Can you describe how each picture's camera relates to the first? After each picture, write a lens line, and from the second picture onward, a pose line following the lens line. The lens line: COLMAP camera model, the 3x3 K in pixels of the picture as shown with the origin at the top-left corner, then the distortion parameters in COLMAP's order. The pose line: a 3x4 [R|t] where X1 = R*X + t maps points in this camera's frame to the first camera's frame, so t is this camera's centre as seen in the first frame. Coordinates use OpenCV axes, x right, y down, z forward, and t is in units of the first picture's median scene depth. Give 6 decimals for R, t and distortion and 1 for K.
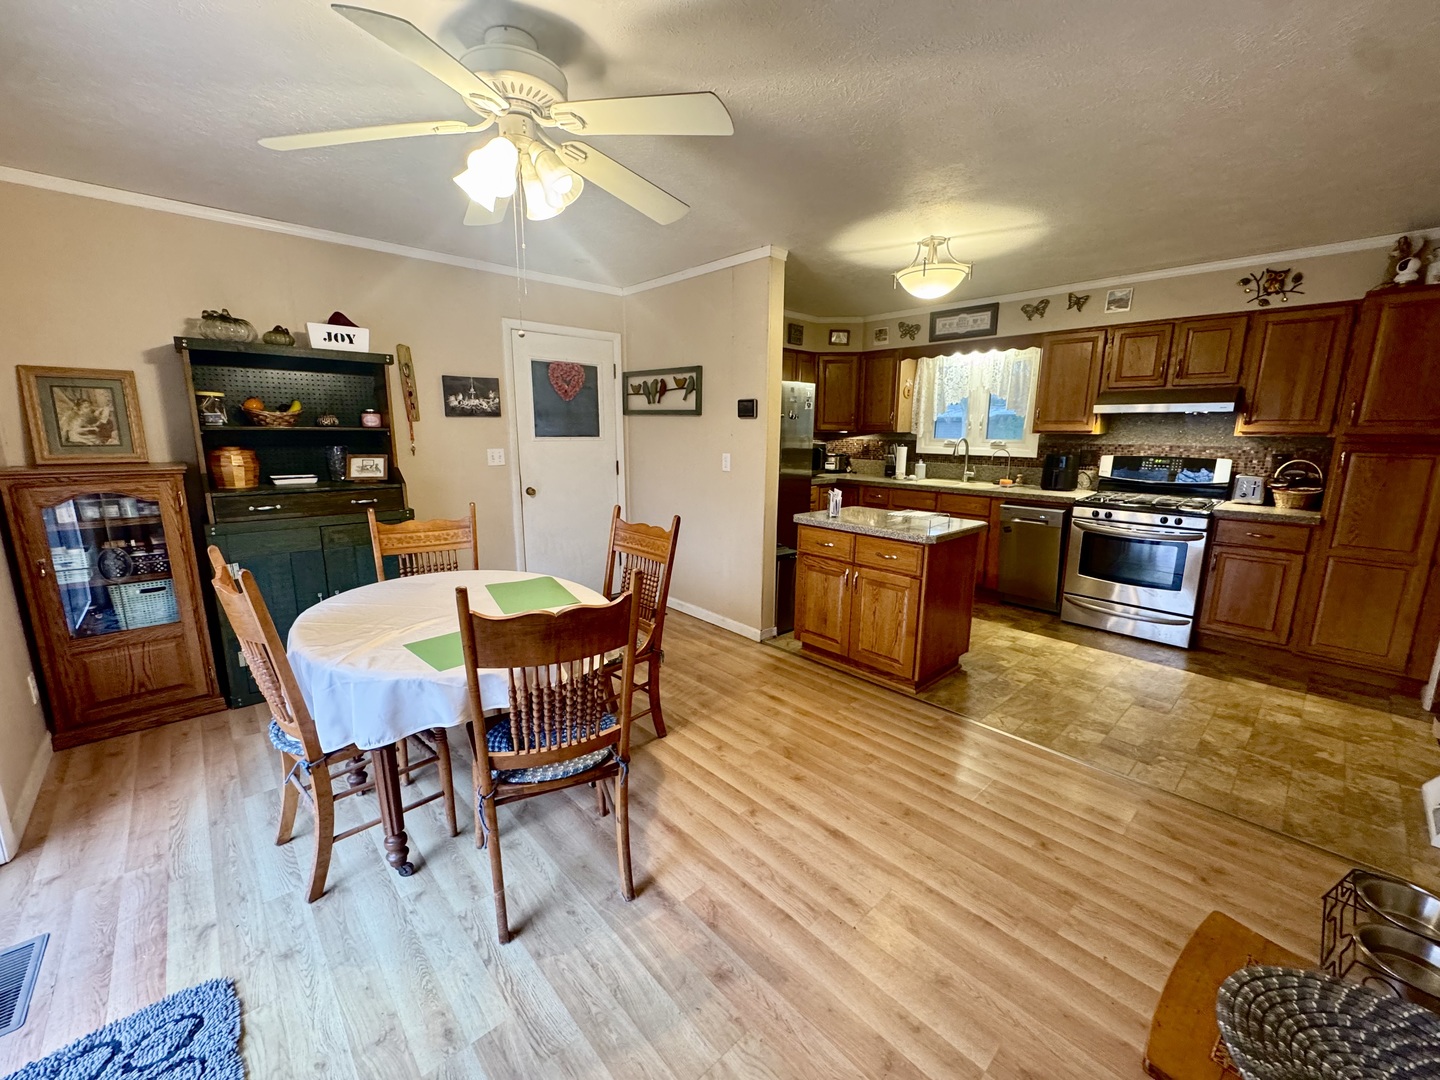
lens RADIAL K [[575.3, 0, 720.0], [0, 575.3, 540.0], [0, 0, 1]] dist [-0.001254, -0.000149]
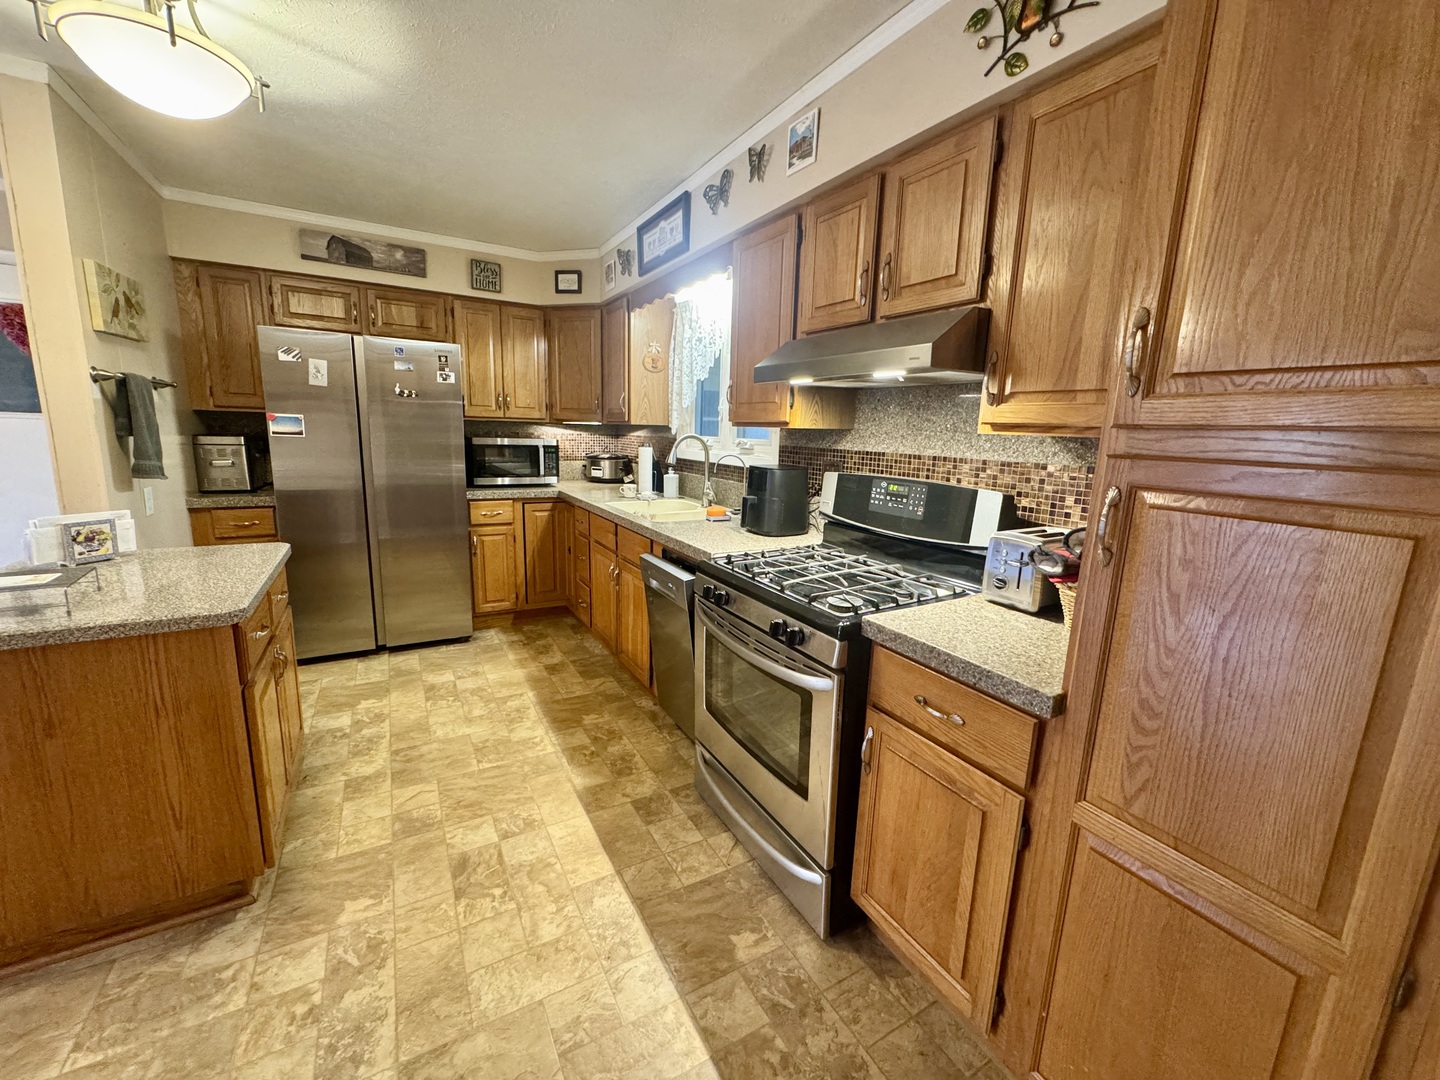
lens RADIAL K [[575.3, 0, 720.0], [0, 575.3, 540.0], [0, 0, 1]] dist [-0.001254, -0.000149]
pose [[0.974912, 0.067153, -0.212220, 0.731092], [-0.068197, 0.997669, 0.002406, -0.087227], [0.211886, 0.012127, 0.977219, 0.517655]]
